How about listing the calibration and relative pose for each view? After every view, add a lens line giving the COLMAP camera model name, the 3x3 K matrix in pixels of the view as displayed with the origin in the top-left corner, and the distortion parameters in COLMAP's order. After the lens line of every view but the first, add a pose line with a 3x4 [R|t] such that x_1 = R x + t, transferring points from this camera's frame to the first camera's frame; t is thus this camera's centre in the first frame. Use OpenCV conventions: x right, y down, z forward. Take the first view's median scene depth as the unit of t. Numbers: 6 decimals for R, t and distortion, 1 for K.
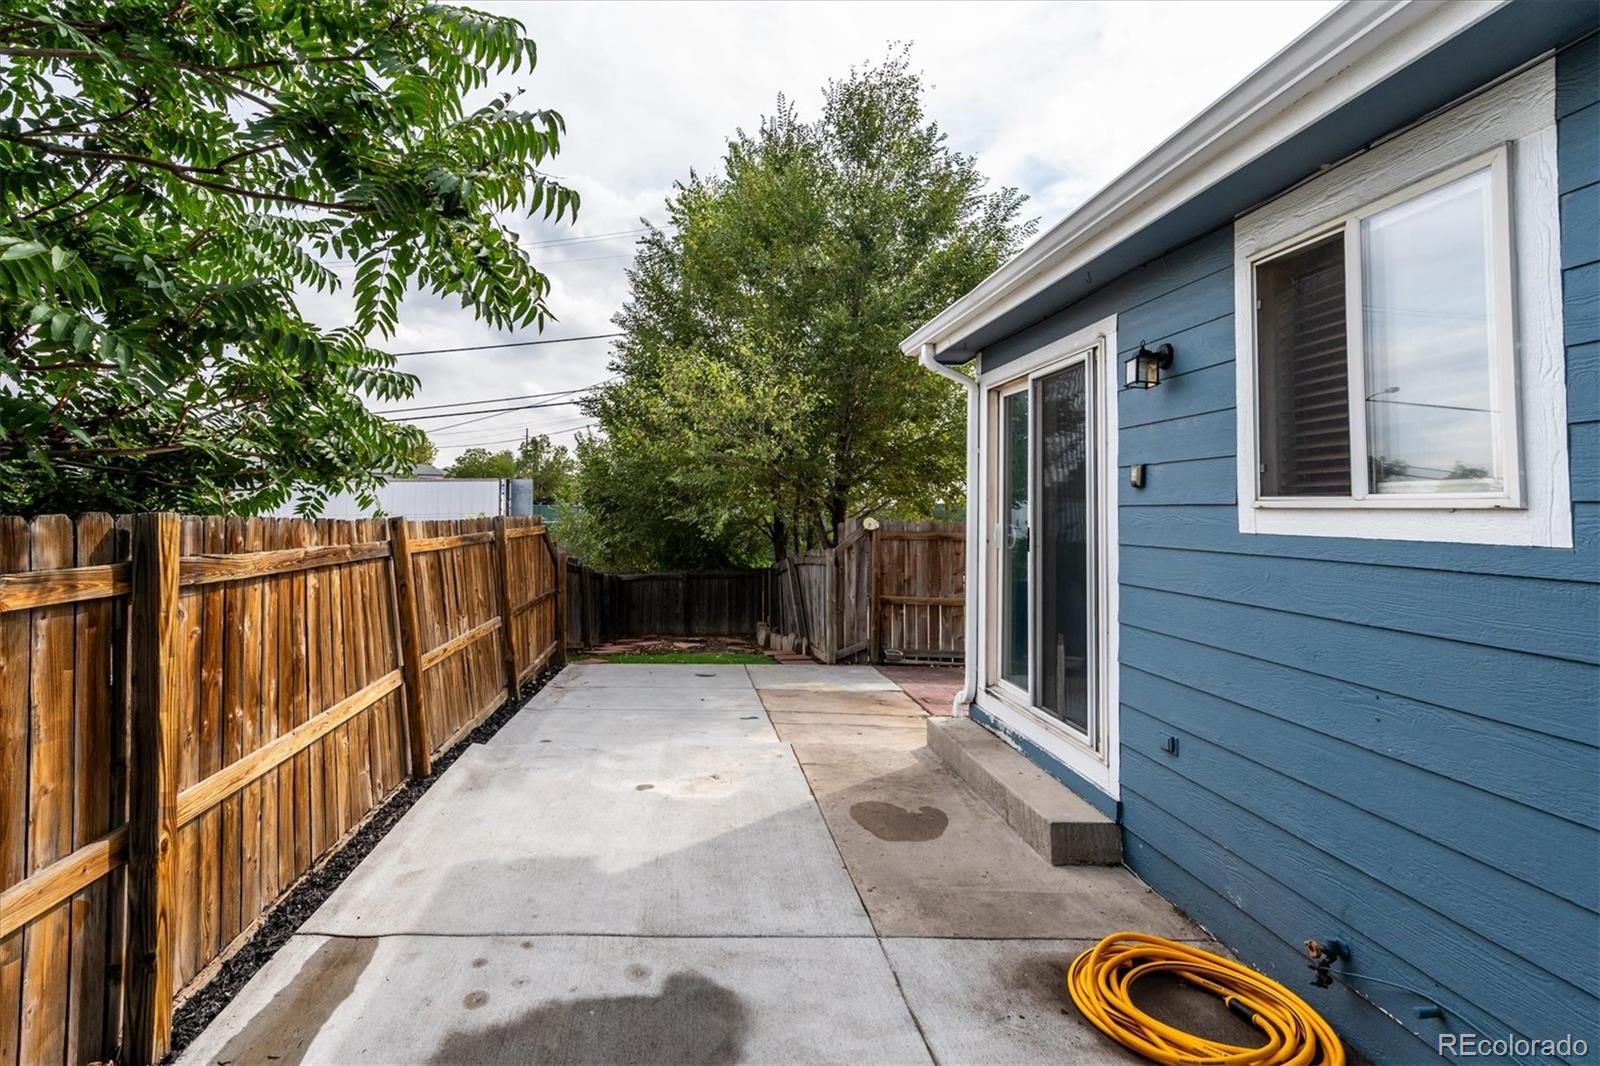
lens RADIAL K [[786.6, 0, 807.2], [0, 786.6, 534.4], [0, 0, 1]] dist [0.000224, 0.000359]
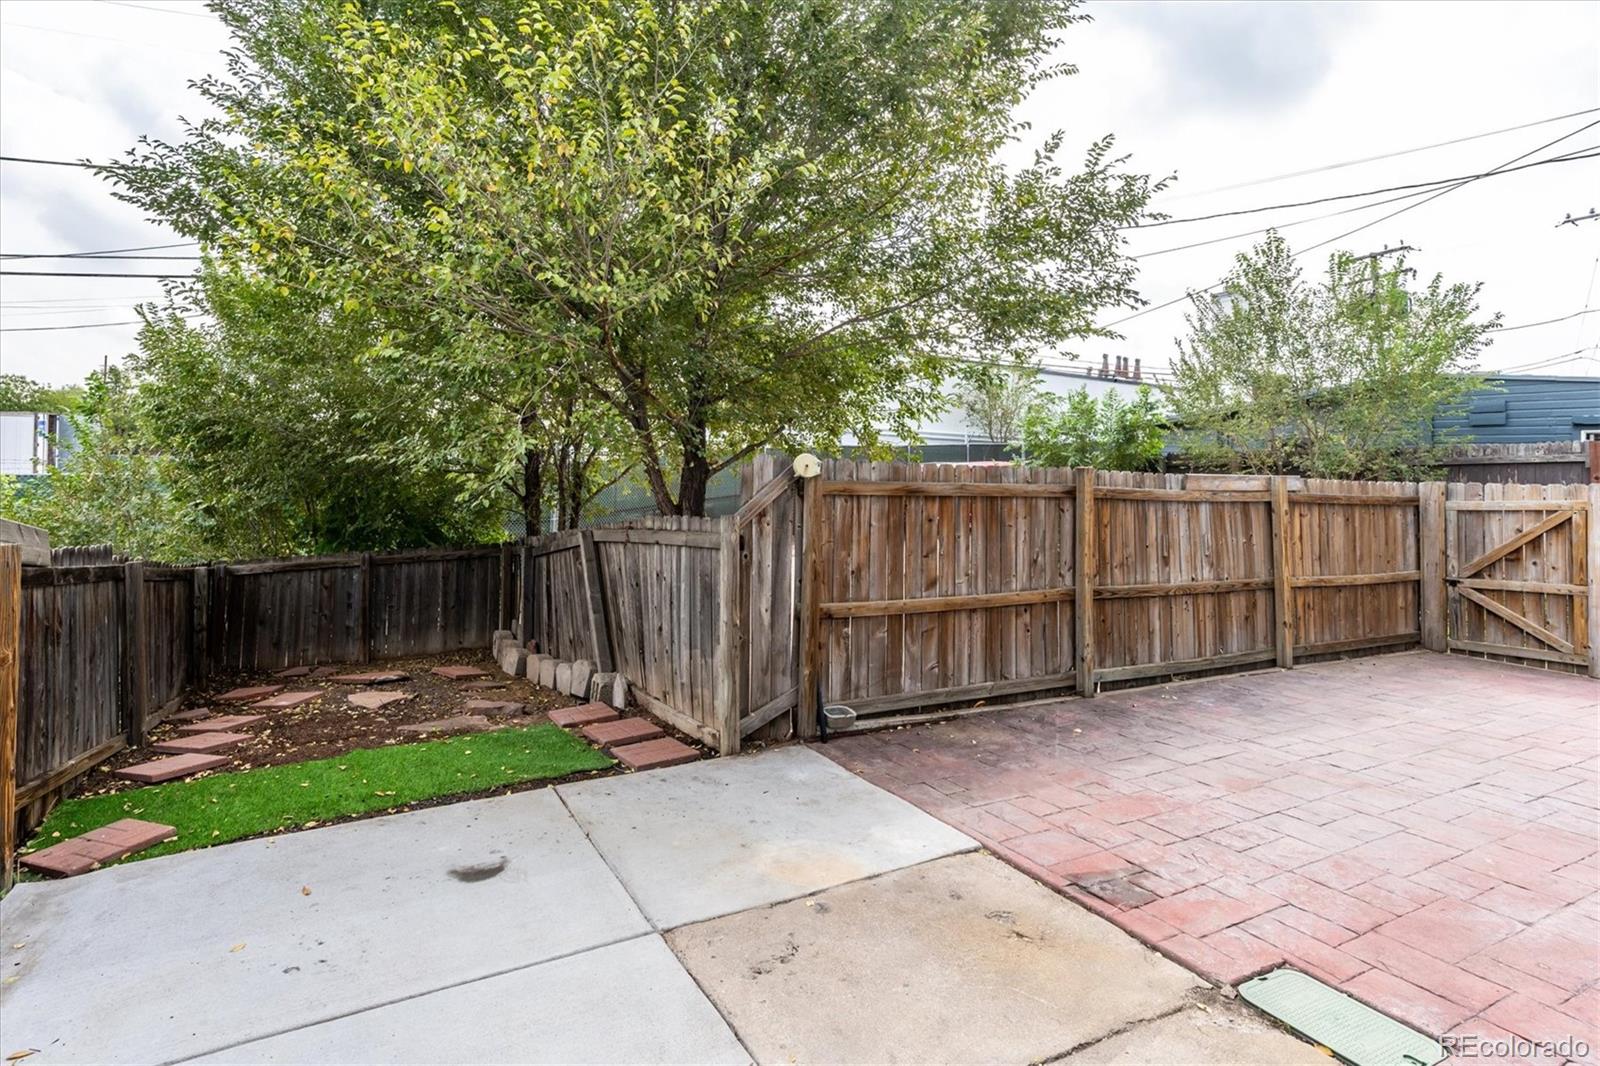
lens RADIAL K [[854.4, 0, 824.8], [0, 854.4, 465.0], [0, 0, 1]] dist [0.004342, 0.001881]
pose [[0.935736, 0.003071, 0.352688, -0.098510], [0.007419, 0.999569, -0.028387, 0.001883], [-0.352624, 0.029179, 0.935310, 0.458819]]
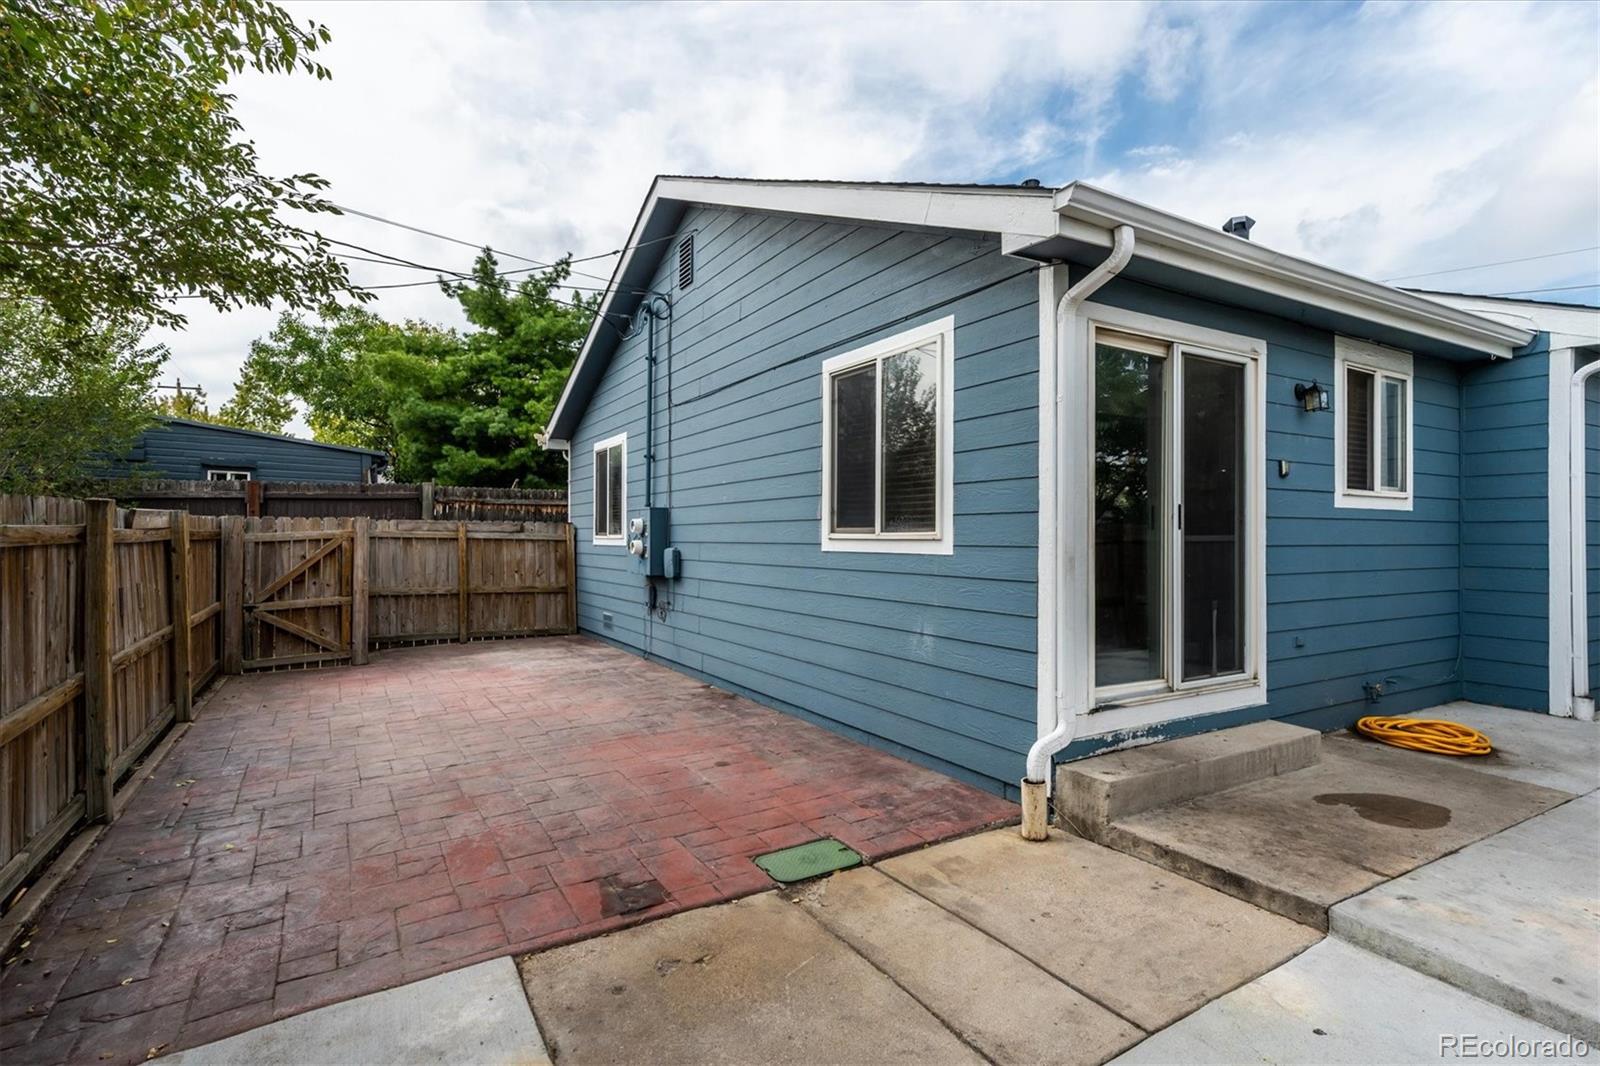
lens RADIAL K [[749.8, 0, 803.8], [0, 749.8, 540.3], [0, 0, 1]] dist [0.013921, 0.000267]
pose [[-0.354808, -0.038603, 0.934142, -0.172423], [0.009804, 0.998939, 0.045005, -0.004258], [-0.934888, 0.025126, -0.354053, 0.712916]]
